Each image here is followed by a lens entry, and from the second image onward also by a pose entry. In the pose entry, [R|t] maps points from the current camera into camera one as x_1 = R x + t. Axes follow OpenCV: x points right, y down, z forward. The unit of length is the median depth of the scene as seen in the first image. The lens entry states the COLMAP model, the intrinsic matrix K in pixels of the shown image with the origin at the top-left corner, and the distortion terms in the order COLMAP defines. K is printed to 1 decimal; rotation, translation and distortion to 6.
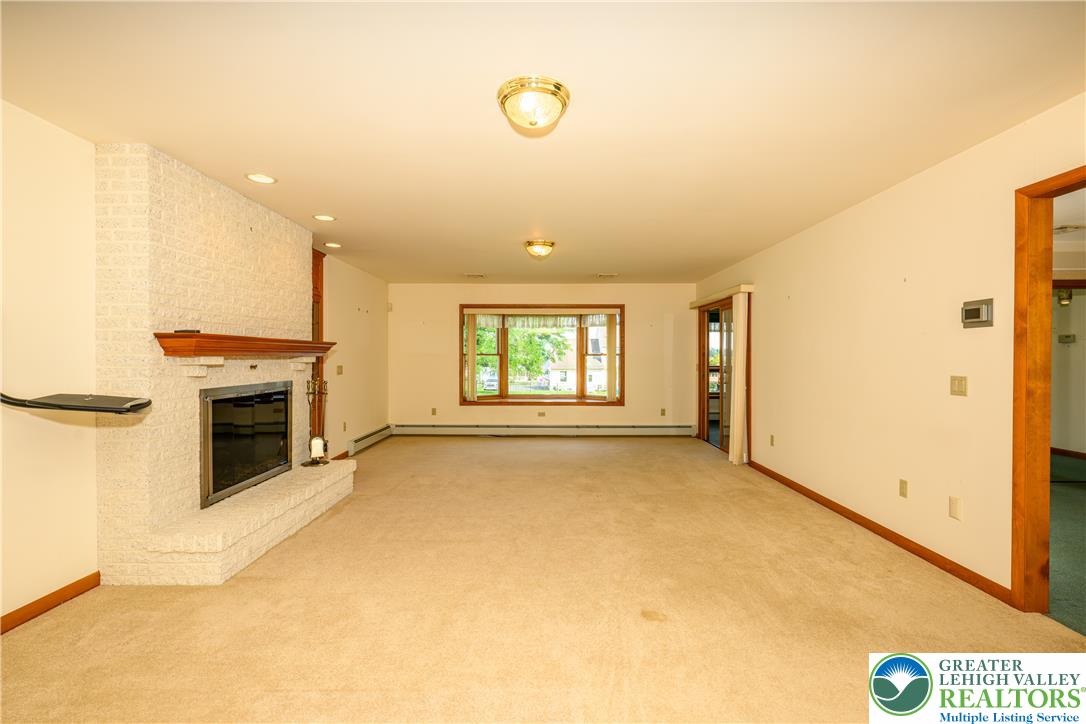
lens RADIAL K [[485.1, 0, 544.9], [0, 485.1, 362.1], [0, 0, 1]] dist [-0.000617, 0.000598]
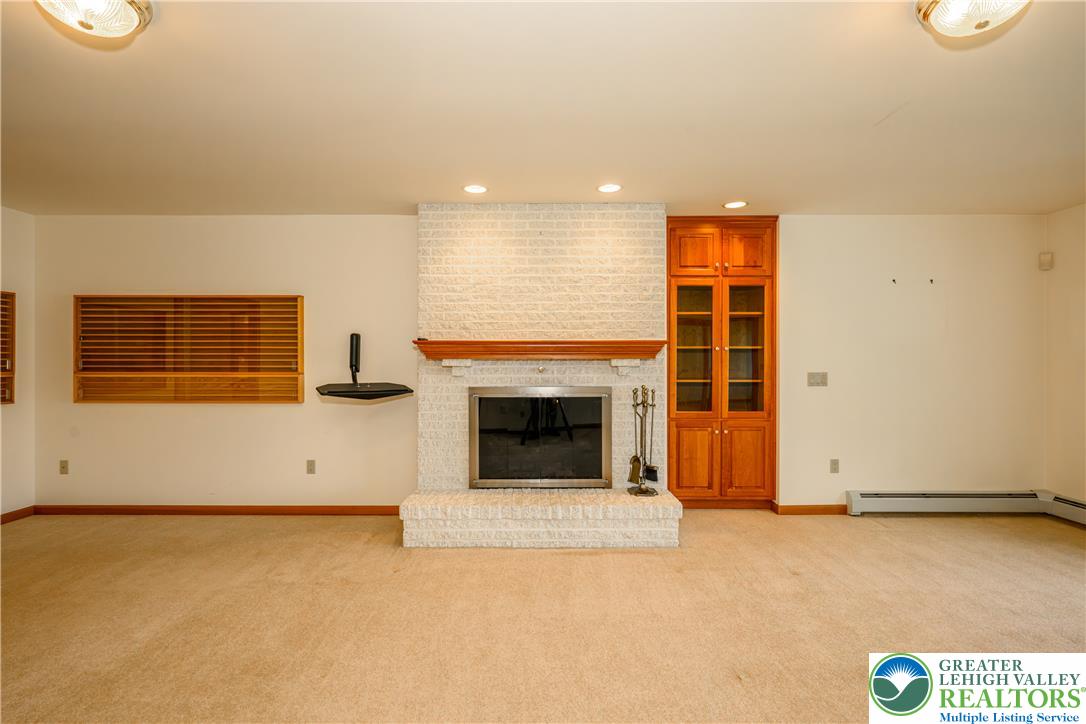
lens RADIAL K [[485.1, 0, 538.9], [0, 485.1, 362.3], [0, 0, 1]] dist [-0.000617, 0.000598]
pose [[-0.002253, 0.005204, -0.999984, 0.425343], [-0.010285, 0.999933, 0.005227, -0.011075], [0.999945, 0.010296, -0.002199, 1.058004]]
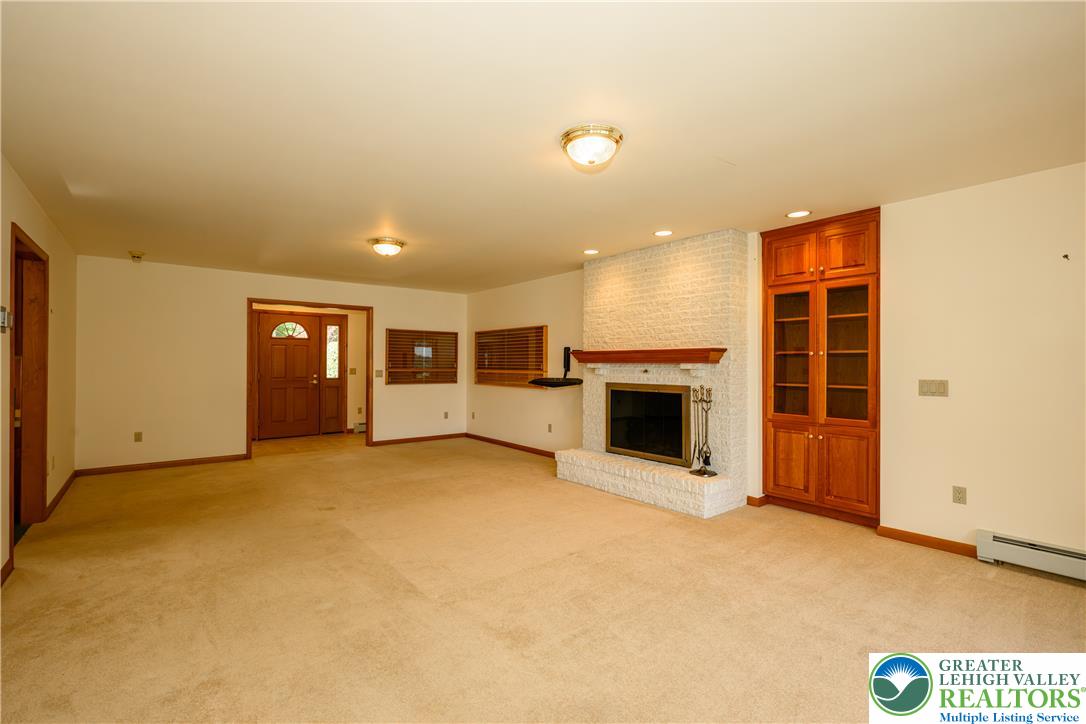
lens RADIAL K [[485.1, 0, 541.0], [0, 485.1, 360.6], [0, 0, 1]] dist [-0.000617, 0.000598]
pose [[-0.780919, -0.006329, -0.624600, 0.498600], [-0.009827, 0.999949, 0.002154, -0.020912], [0.624554, 0.007820, -0.780942, 1.986389]]
